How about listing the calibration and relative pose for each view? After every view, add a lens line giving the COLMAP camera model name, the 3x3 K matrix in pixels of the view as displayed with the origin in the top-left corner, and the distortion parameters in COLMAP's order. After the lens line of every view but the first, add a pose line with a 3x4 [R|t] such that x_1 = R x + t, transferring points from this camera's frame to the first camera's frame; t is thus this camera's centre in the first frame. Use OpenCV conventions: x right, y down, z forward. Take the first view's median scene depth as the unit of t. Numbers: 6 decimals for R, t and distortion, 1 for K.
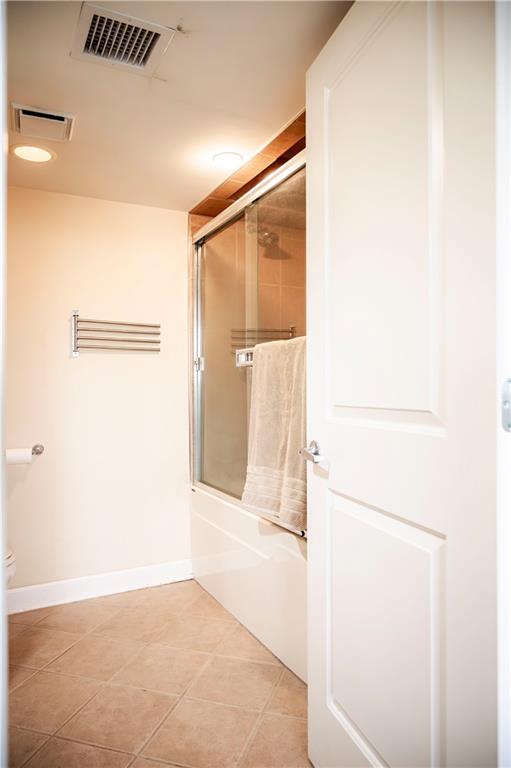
lens RADIAL K [[524.2, 0, 256.5], [0, 524.2, 385.9], [0, 0, 1]] dist [-0.003010, 0.000747]
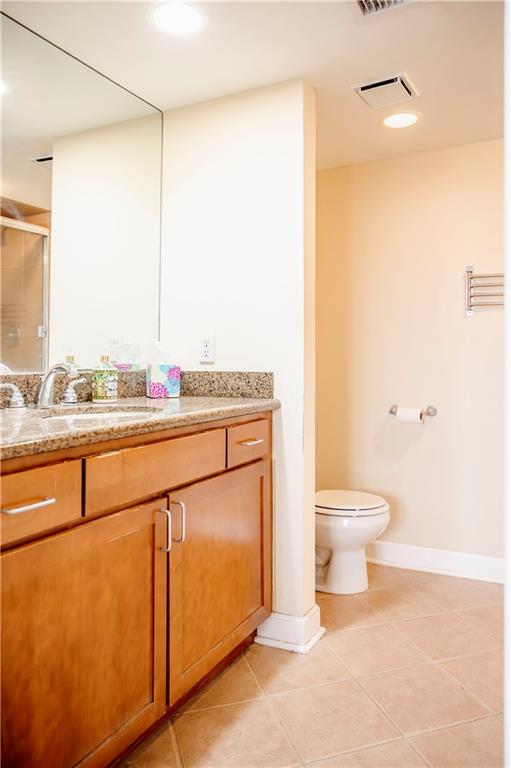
lens RADIAL K [[596.4, 0, 320.1], [0, 596.4, 355.3], [0, 0, 1]] dist [-0.021886, 0.013217]
pose [[0.578289, 0.000377, -0.815832, 0.404809], [0.005312, 0.999977, 0.004227, 0.008737], [0.815815, -0.006778, 0.578273, 0.191313]]
